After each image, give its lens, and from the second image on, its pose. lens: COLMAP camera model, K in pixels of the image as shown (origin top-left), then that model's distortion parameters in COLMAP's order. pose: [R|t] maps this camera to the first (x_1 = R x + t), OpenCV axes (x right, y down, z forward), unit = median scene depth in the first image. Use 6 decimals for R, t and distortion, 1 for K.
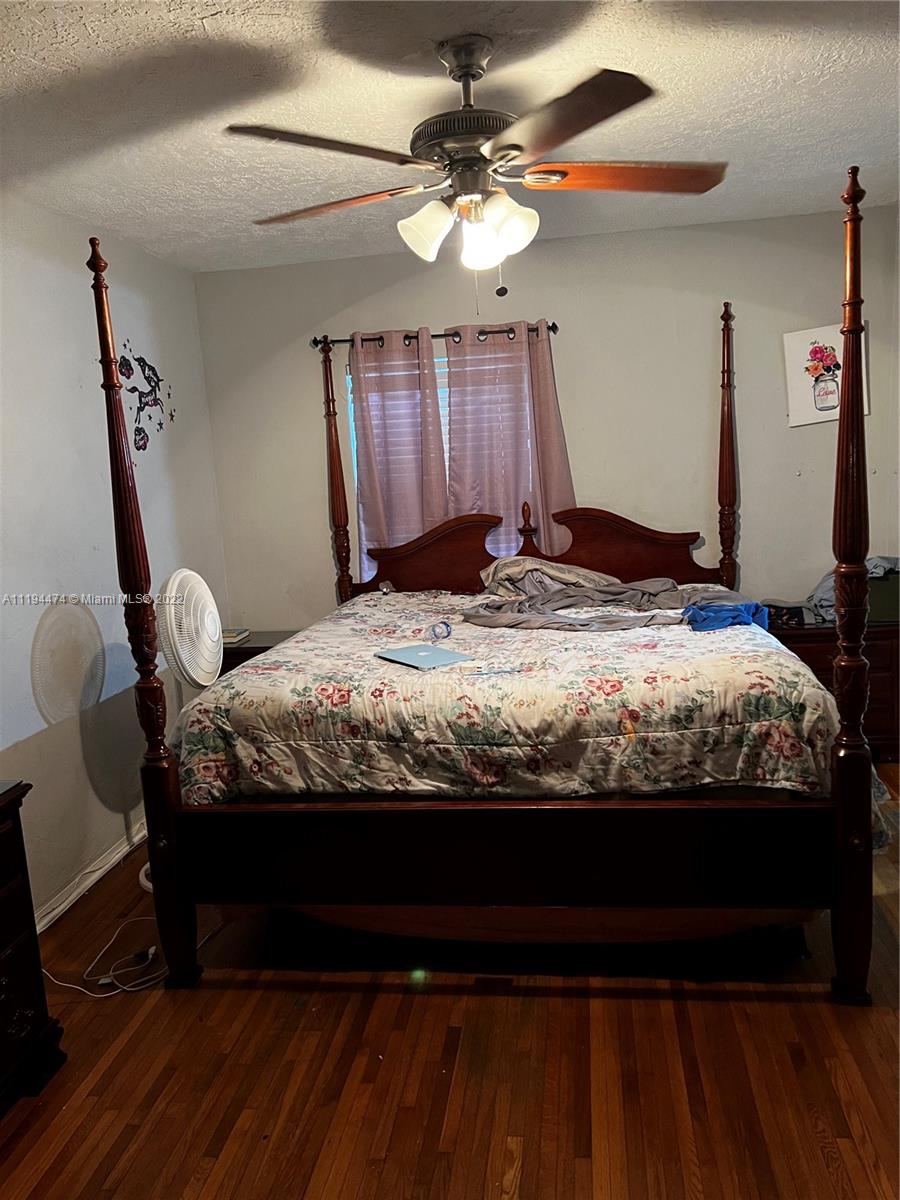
lens RADIAL K [[908.3, 0, 442.0], [0, 908.3, 600.7], [0, 0, 1]] dist [0.093342, -0.133011]
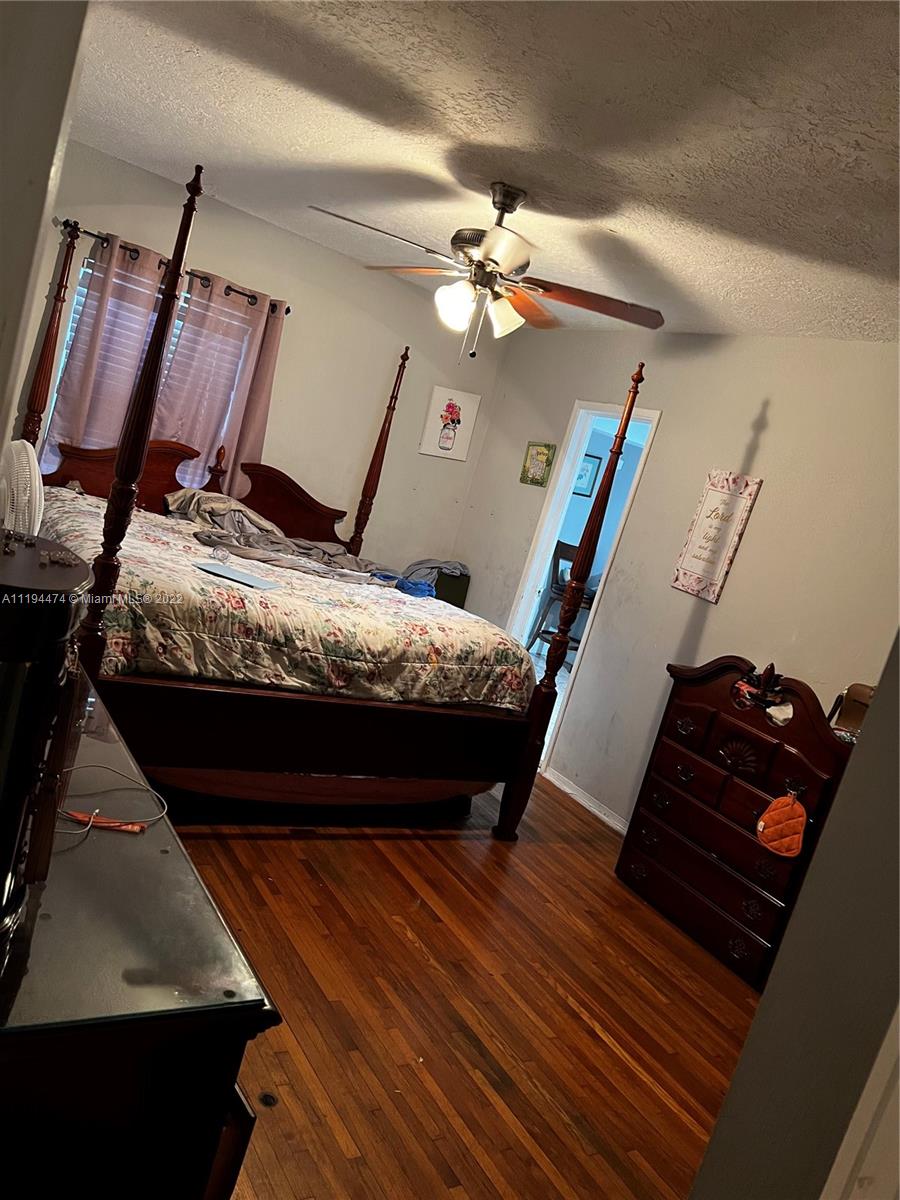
lens RADIAL K [[908.3, 0, 442.0], [0, 908.3, 600.7], [0, 0, 1]] dist [0.093342, -0.133011]
pose [[0.721315, 0.174650, 0.670225, -0.745740], [-0.217743, 0.975802, -0.019938, 0.070551], [-0.657489, -0.131556, 0.741890, -0.073922]]
